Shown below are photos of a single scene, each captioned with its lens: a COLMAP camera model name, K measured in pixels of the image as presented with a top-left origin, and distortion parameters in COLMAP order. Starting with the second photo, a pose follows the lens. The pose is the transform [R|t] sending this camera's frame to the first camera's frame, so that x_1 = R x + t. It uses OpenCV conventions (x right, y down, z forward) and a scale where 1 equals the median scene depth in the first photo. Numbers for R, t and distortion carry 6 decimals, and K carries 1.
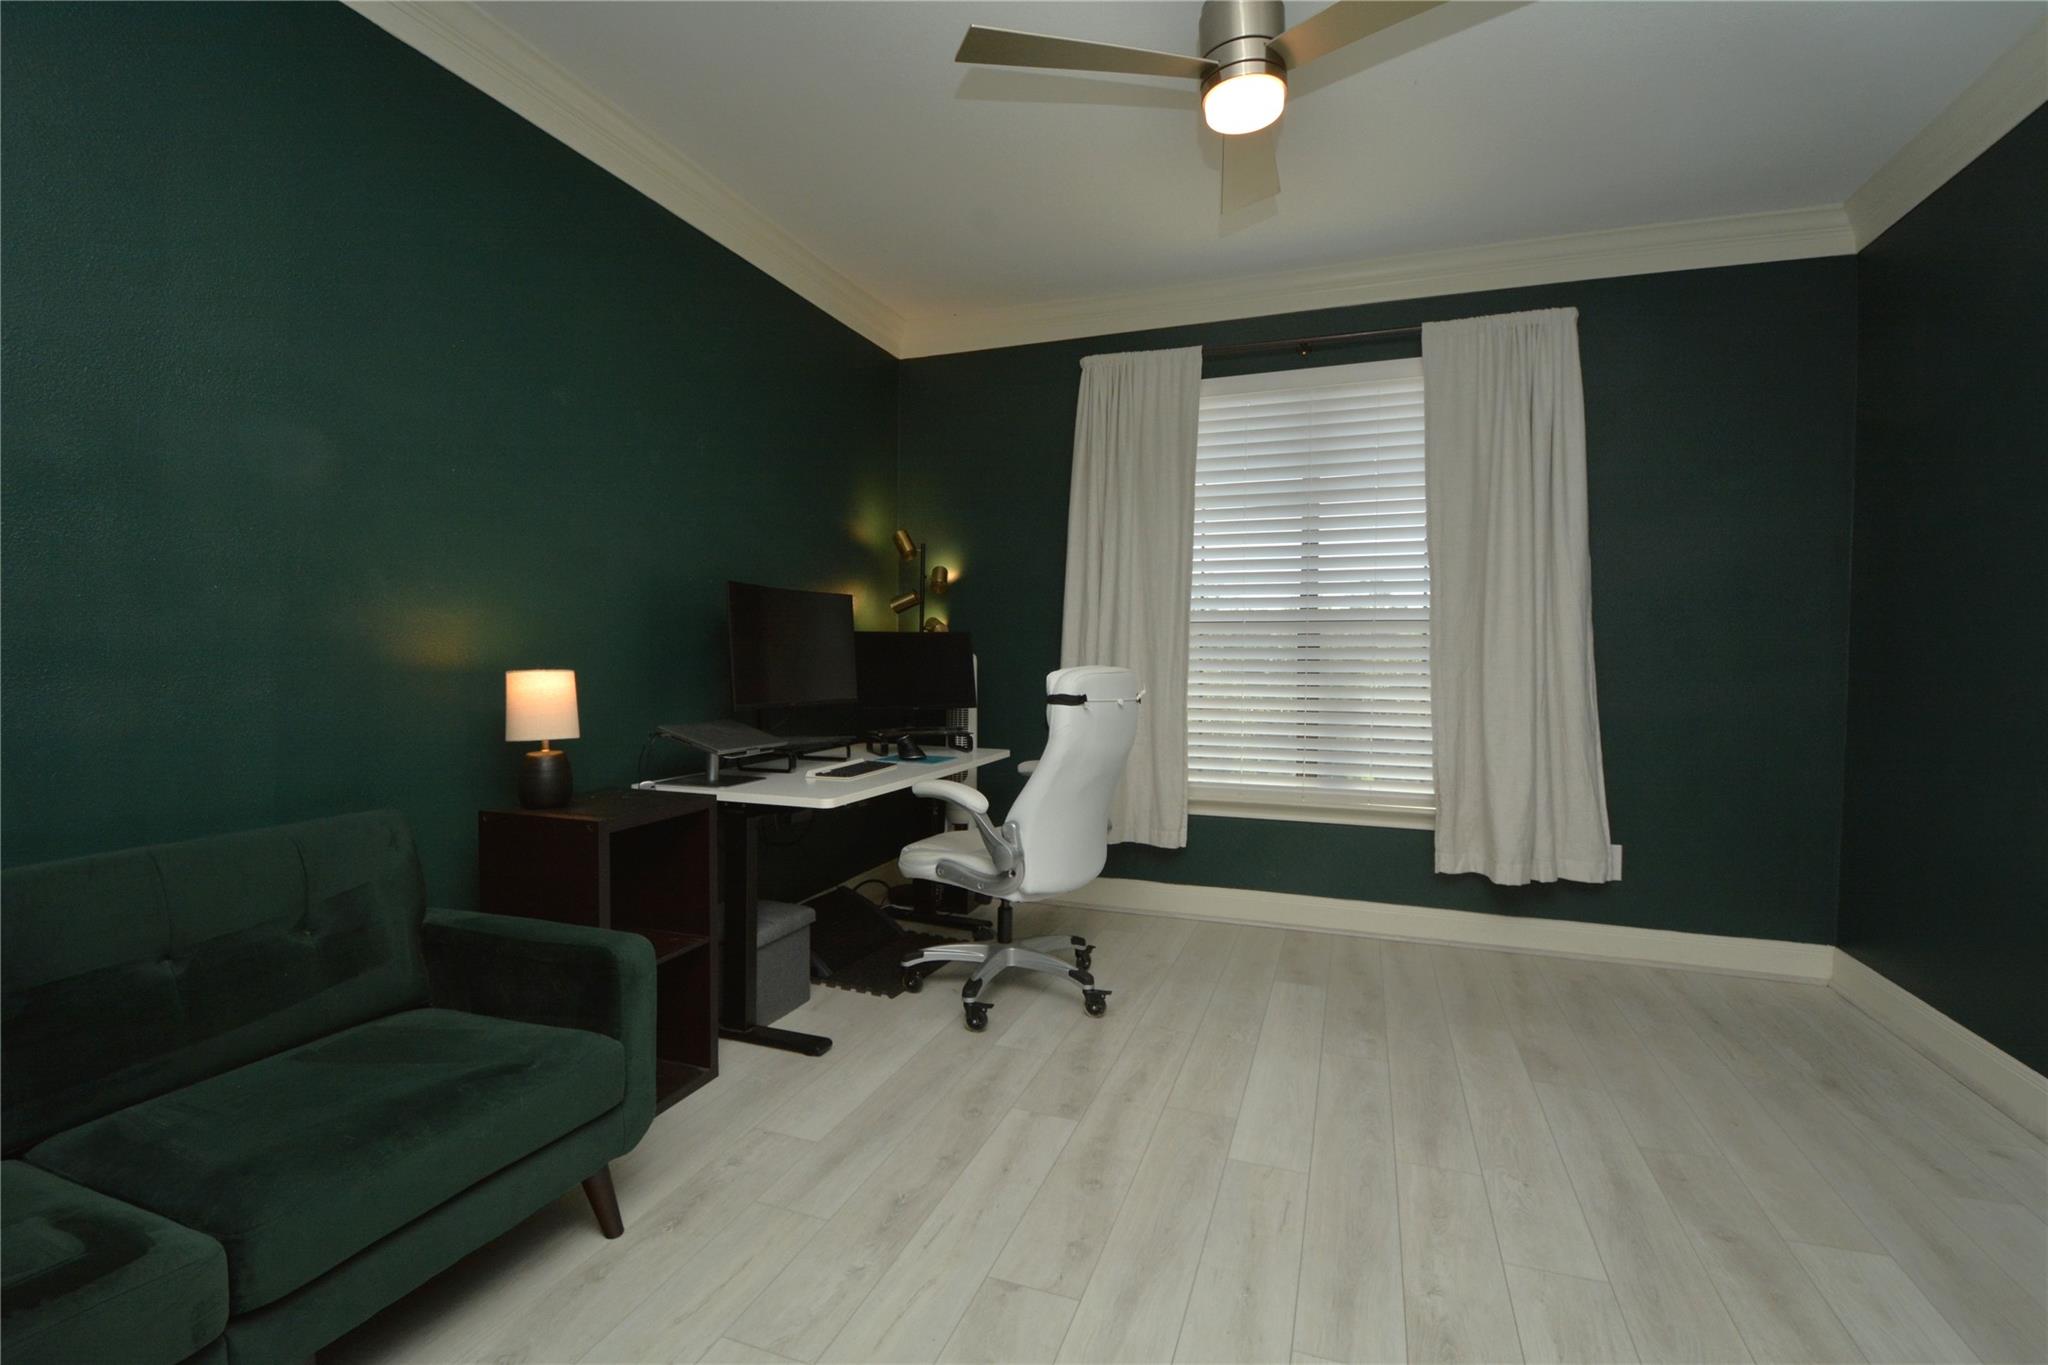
lens RADIAL K [[872.7, 0, 1024.0], [0, 872.7, 682.5], [0, 0, 1]] dist [-0.001759, -0.000240]
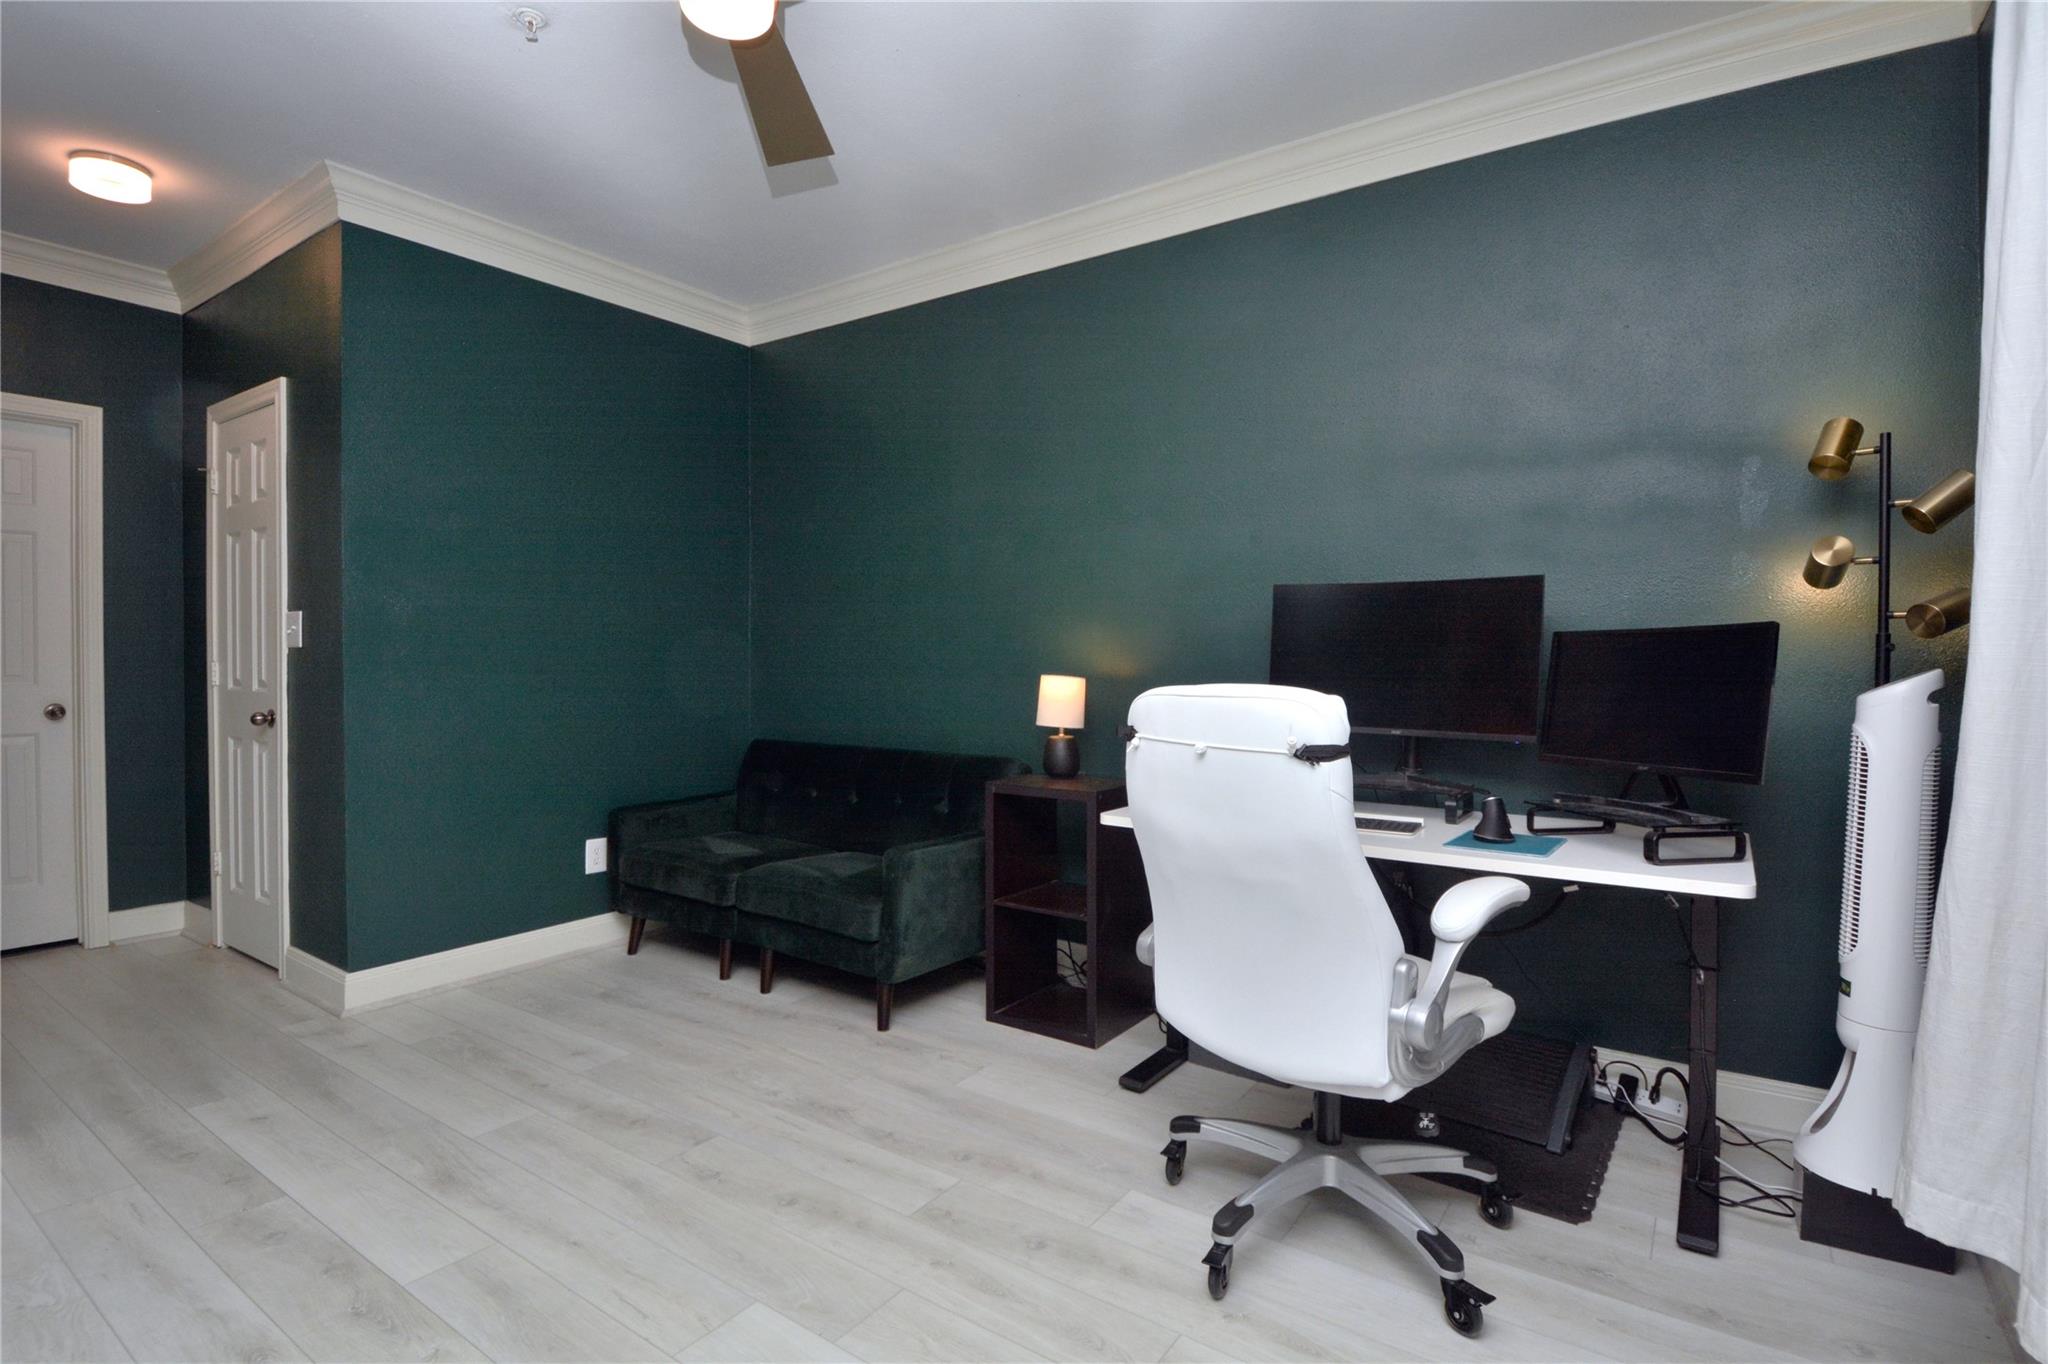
lens RADIAL K [[999.0, 0, 1048.1], [0, 999.0, 675.4], [0, 0, 1]] dist [0.001903, 0.000317]
pose [[-0.228158, 0.013535, -0.973530, 0.634028], [-0.029524, 0.999347, 0.020813, -0.031007], [0.973176, 0.033492, -0.227609, 0.871787]]
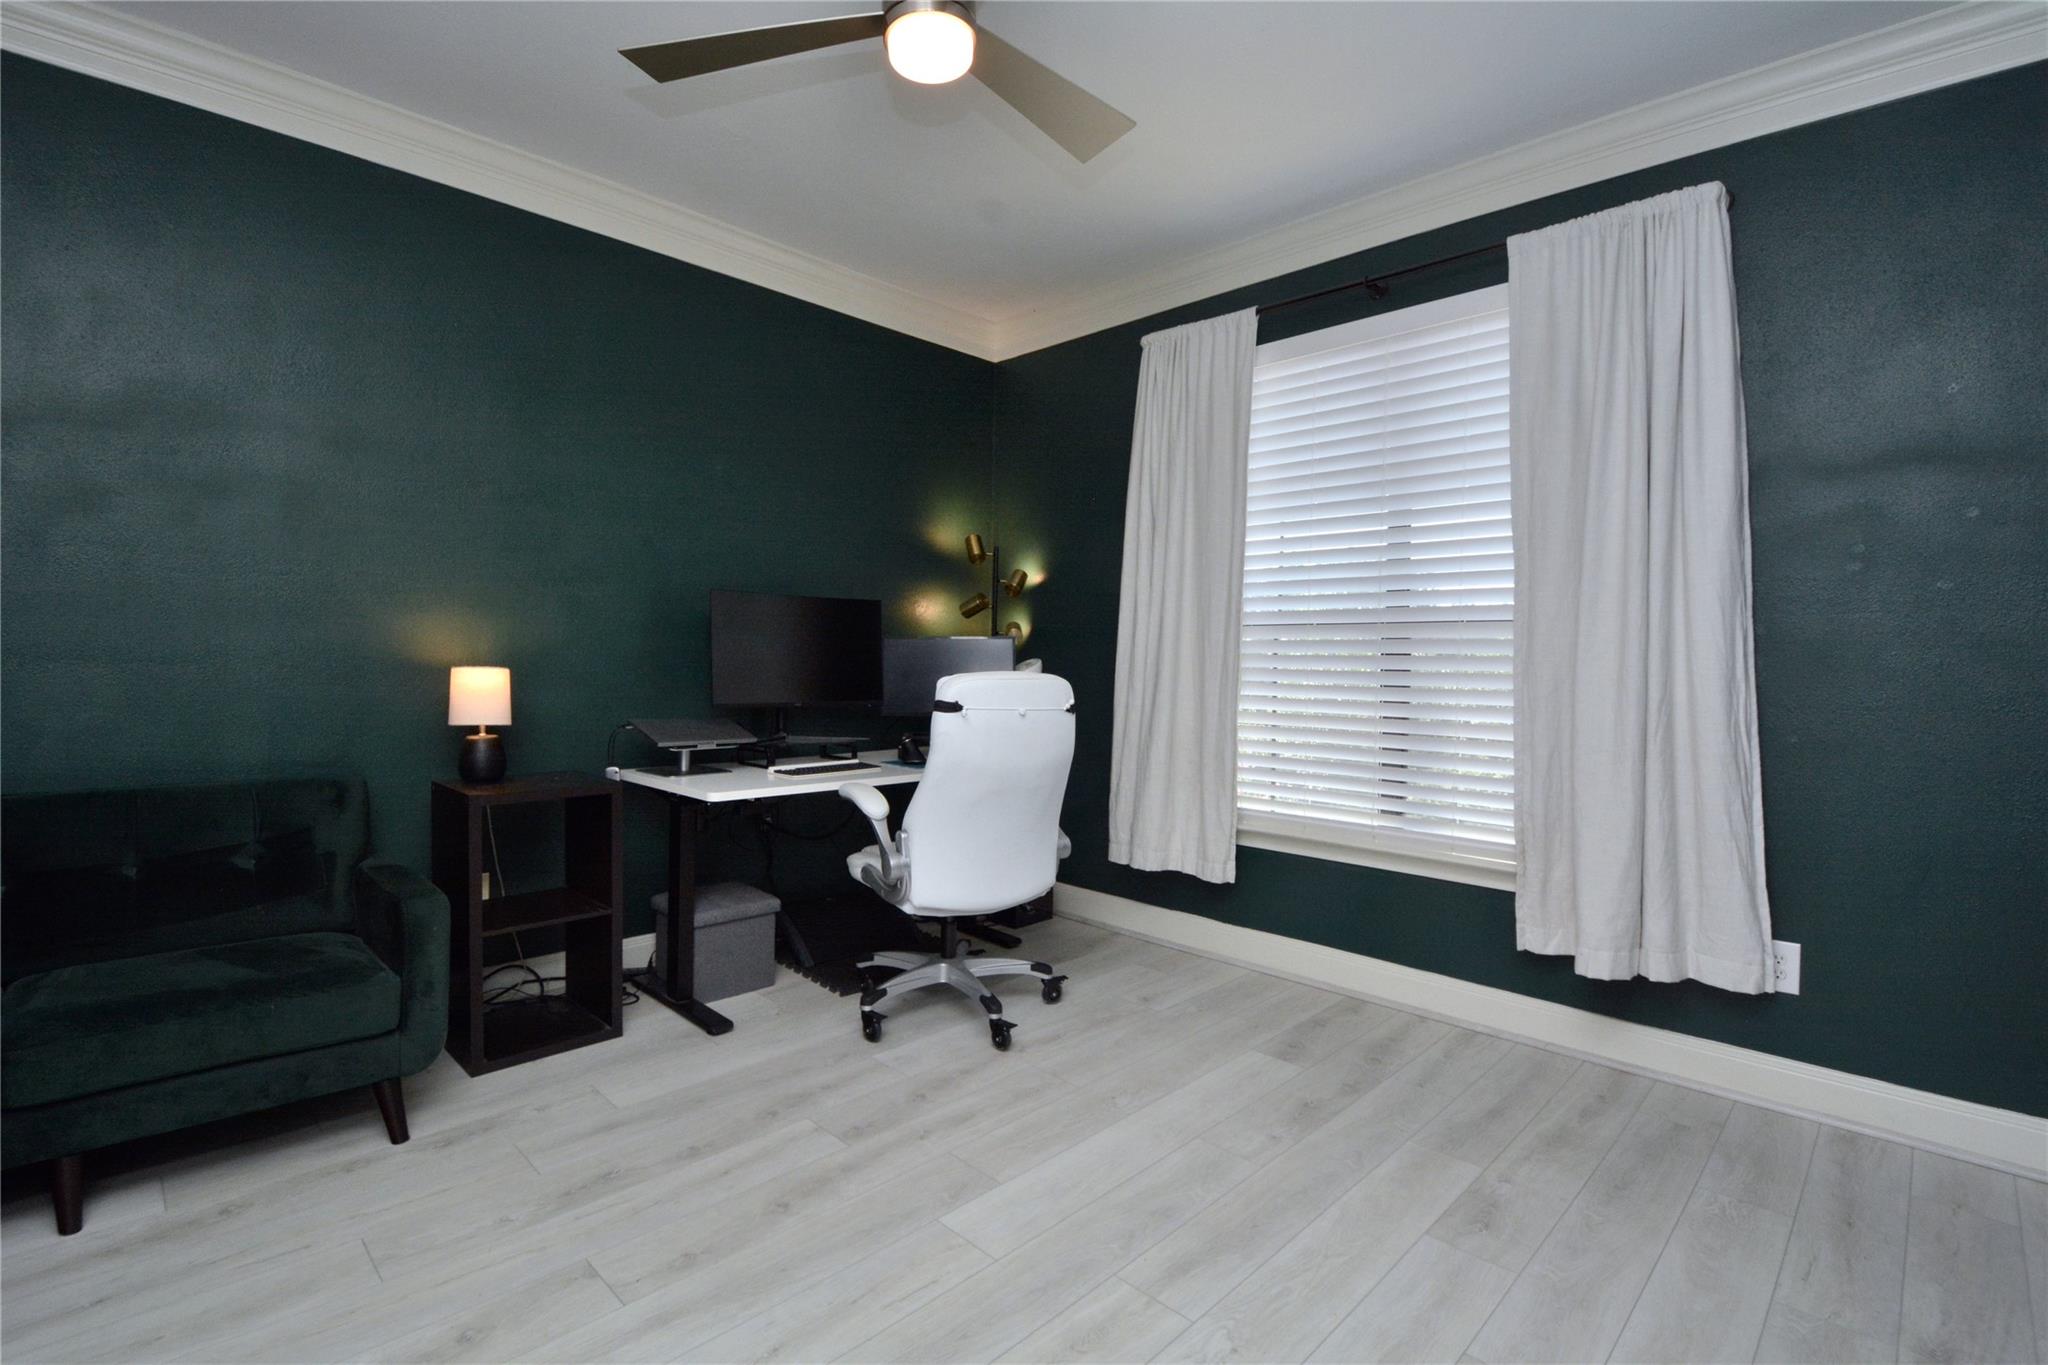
lens RADIAL K [[894.1, 0, 1024.0], [0, 894.1, 682.5], [0, 0, 1]] dist [-0.009841, -0.000758]
pose [[0.918412, 0.018528, -0.395192, 0.401428], [-0.022602, 0.999729, -0.005655, -0.001803], [0.394980, 0.014126, 0.918581, 0.112883]]
